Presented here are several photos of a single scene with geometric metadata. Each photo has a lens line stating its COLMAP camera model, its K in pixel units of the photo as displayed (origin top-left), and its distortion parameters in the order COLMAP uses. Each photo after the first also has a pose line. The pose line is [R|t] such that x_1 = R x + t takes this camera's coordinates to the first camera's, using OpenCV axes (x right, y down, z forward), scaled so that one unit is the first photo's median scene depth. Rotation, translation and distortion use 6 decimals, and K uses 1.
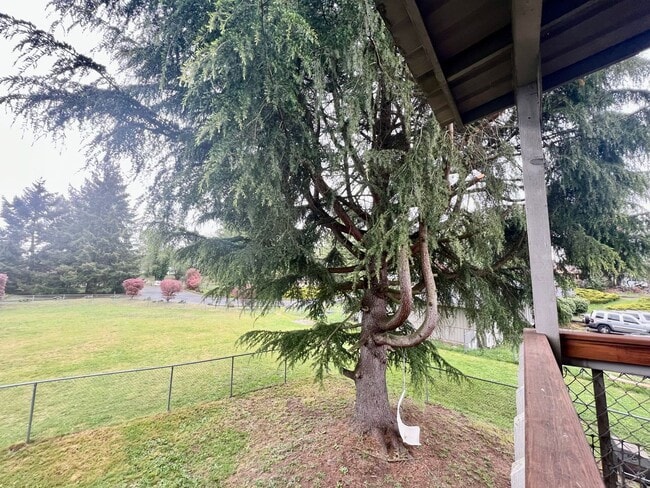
lens RADIAL K [[258.9, 0, 324.8], [0, 258.9, 244.8], [0, 0, 1]] dist [-0.001037, -0.000106]
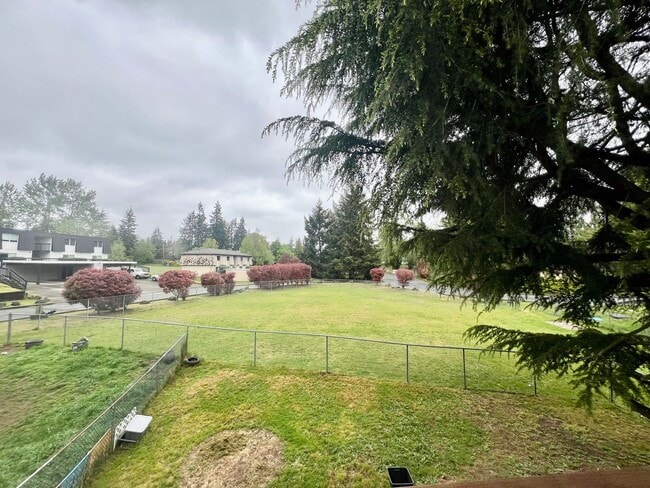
lens RADIAL K [[258.9, 0, 324.8], [0, 258.9, 244.8], [0, 0, 1]] dist [-0.001037, -0.000106]
pose [[0.671427, -0.067715, -0.737970, 0.043251], [0.098684, 0.995118, -0.001525, -0.007934], [0.734470, -0.071802, 0.674832, -0.015799]]
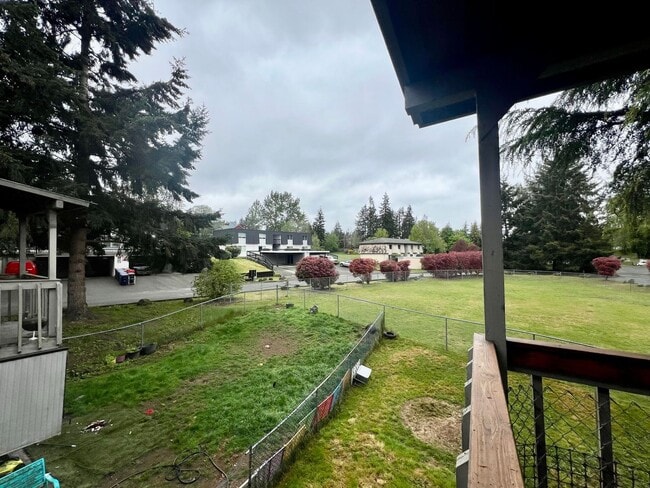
lens RADIAL K [[258.9, 0, 324.8], [0, 258.9, 244.8], [0, 0, 1]] dist [-0.001037, -0.000106]
pose [[0.112507, -0.042143, -0.992757, 0.116407], [0.128807, 0.991289, -0.027484, -0.036649], [0.985267, -0.124781, 0.116955, -0.155323]]
